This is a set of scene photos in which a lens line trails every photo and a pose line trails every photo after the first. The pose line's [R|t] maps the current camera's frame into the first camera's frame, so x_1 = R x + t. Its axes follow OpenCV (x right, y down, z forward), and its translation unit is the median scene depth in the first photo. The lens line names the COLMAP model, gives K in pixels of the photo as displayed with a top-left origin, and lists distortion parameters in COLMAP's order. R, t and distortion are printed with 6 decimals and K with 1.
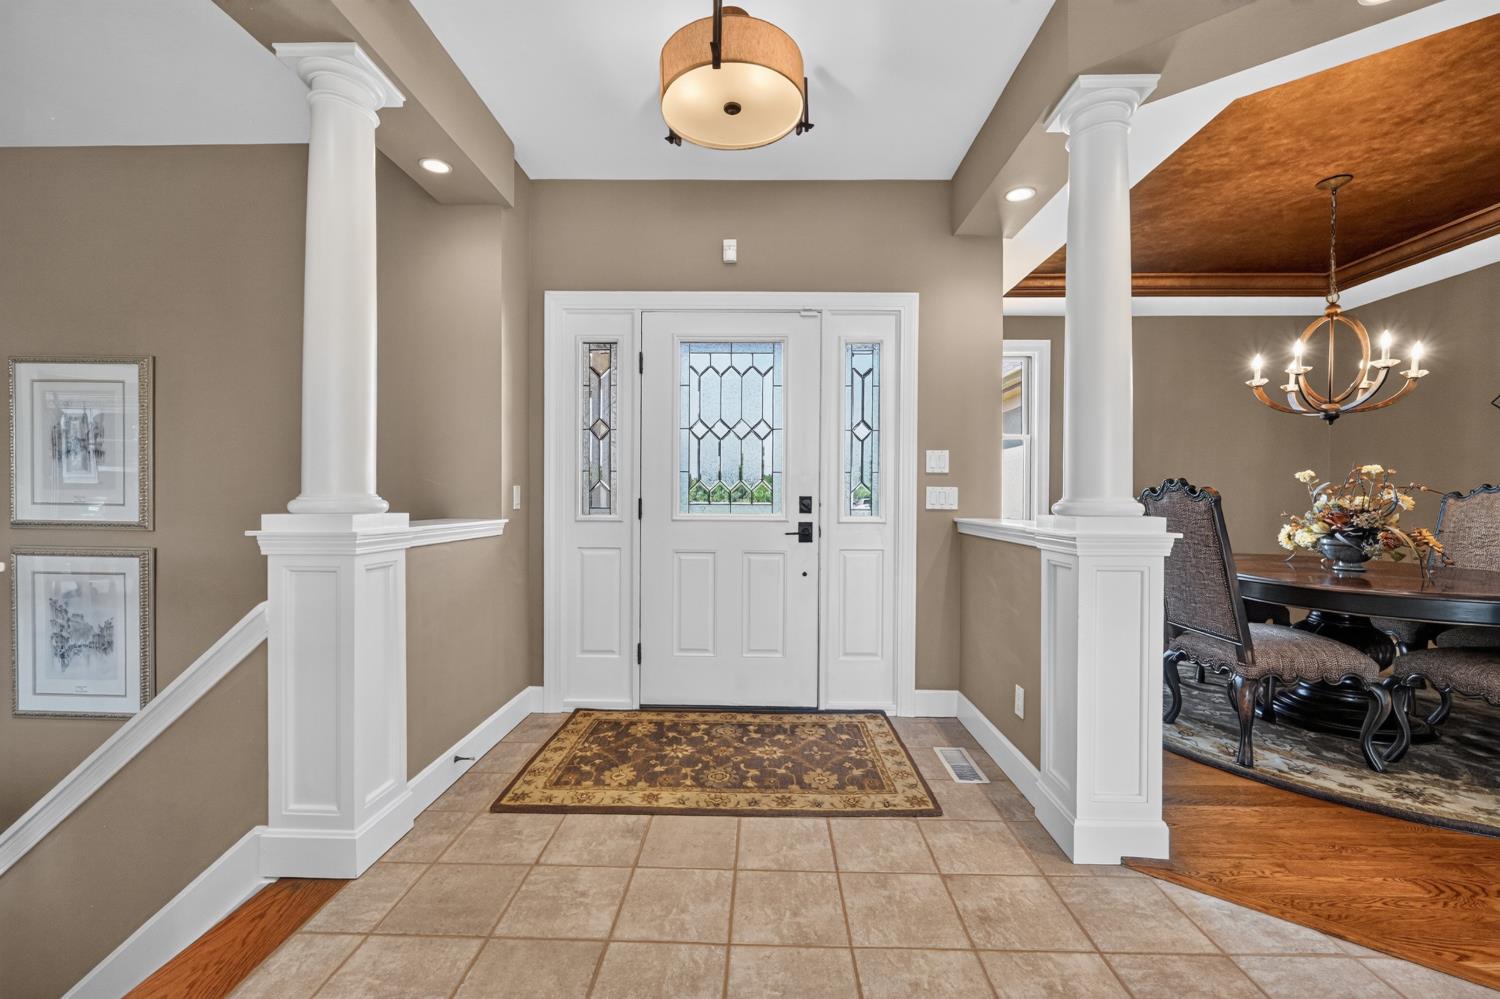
lens RADIAL K [[616.2, 0, 750.3], [0, 616.2, 504.9], [0, 0, 1]] dist [-0.000775, 0.000005]
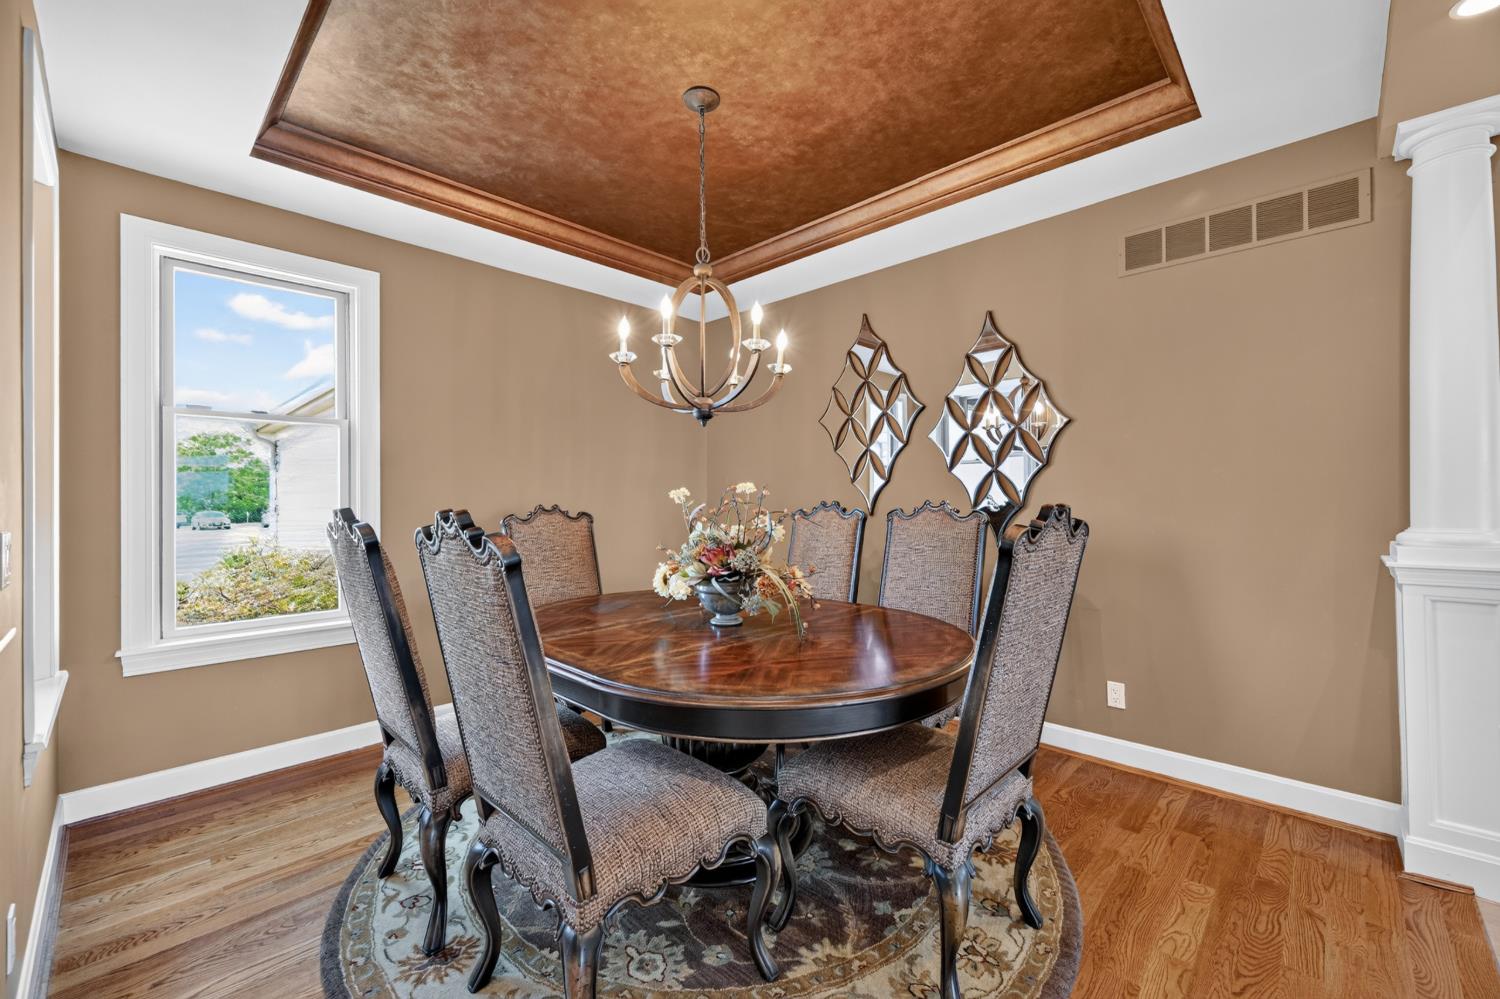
lens RADIAL K [[616.2, 0, 752.7], [0, 616.2, 499.0], [0, 0, 1]] dist [-0.000775, 0.000005]
pose [[0.677502, -0.008523, 0.735472, 0.453362], [0.019691, 0.999785, -0.006554, -0.038351], [-0.735258, 0.018922, 0.677524, 0.474667]]
